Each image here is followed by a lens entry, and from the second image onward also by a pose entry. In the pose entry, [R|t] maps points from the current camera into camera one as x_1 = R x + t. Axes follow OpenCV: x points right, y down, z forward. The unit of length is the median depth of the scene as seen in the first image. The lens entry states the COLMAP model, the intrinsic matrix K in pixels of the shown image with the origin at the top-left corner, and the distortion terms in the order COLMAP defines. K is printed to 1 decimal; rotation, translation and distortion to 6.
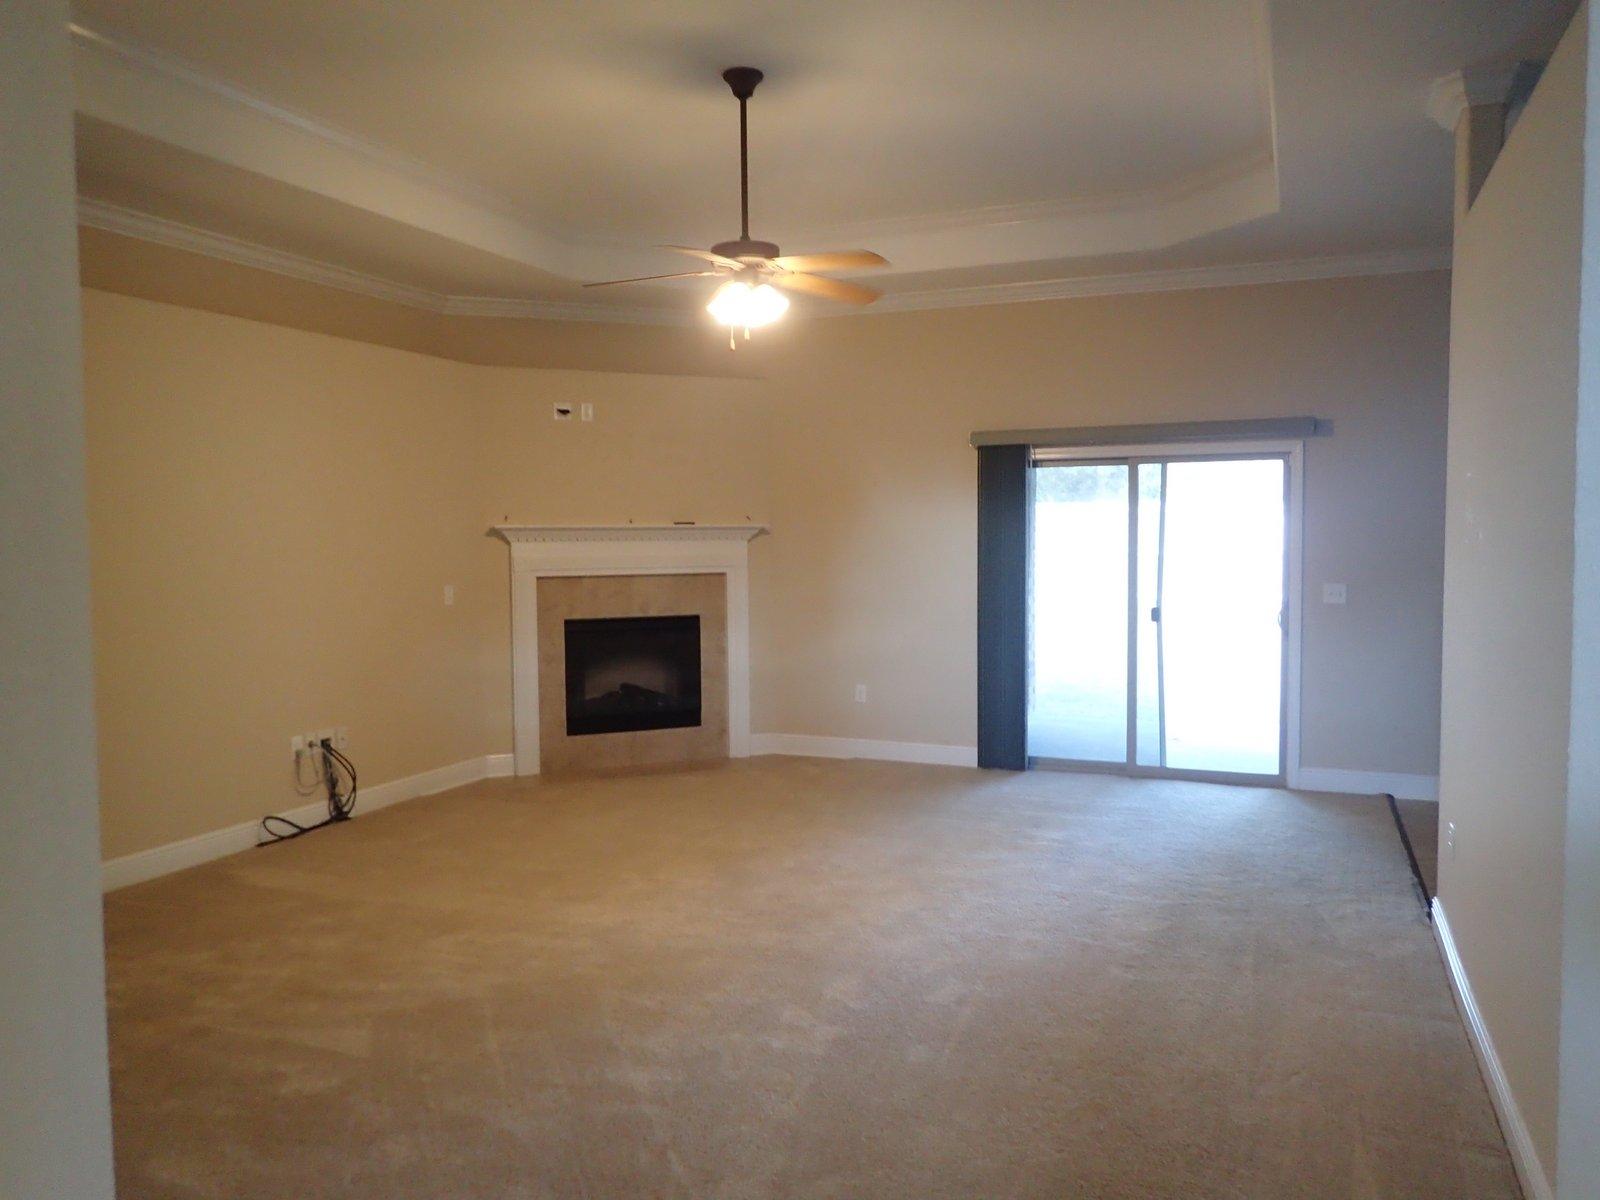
lens RADIAL K [[1159.5, 0, 800.0], [0, 1159.5, 600.0], [0, 0, 1]] dist [-0.002401, 0.000341]
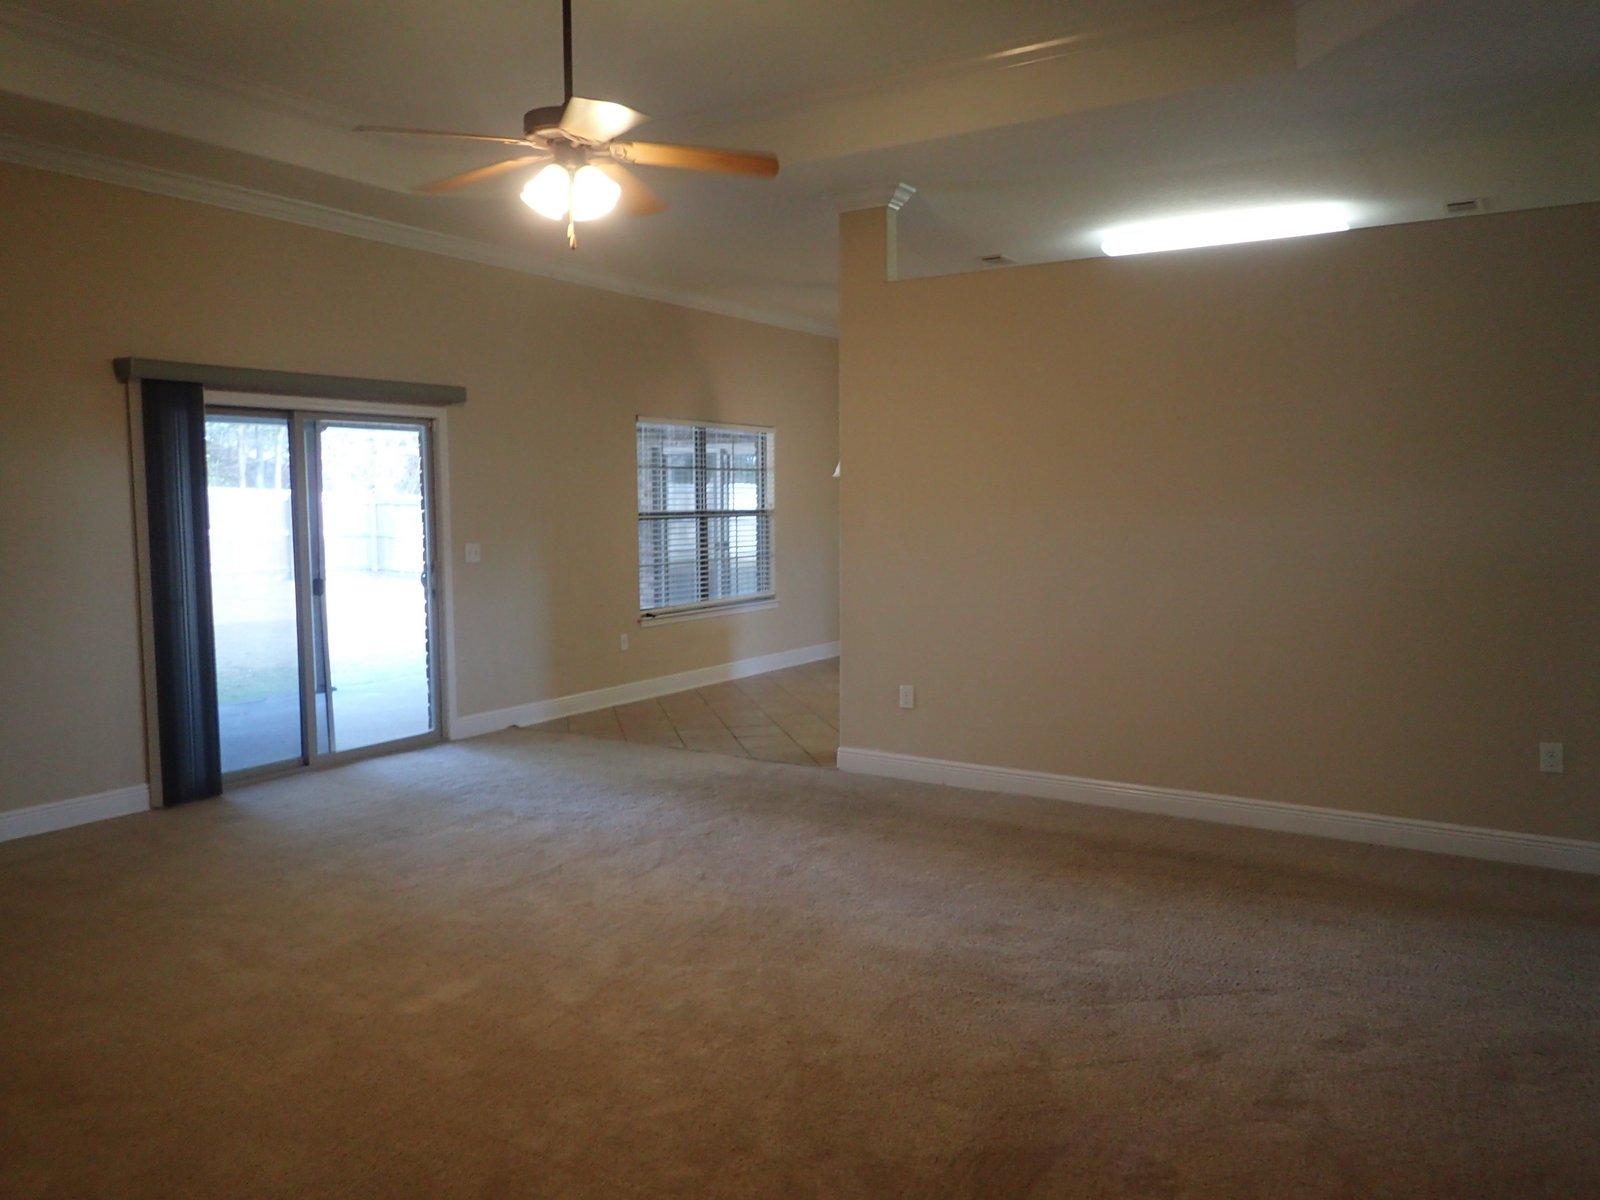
lens RADIAL K [[1206.2, 0, 800.0], [0, 1206.2, 600.0], [0, 0, 1]] dist [0.005676, 0.001329]
pose [[0.170617, -0.076786, 0.982341, -0.554557], [0.067358, 0.995536, 0.066119, -0.014244], [-0.983032, 0.054887, 0.175027, 0.464182]]
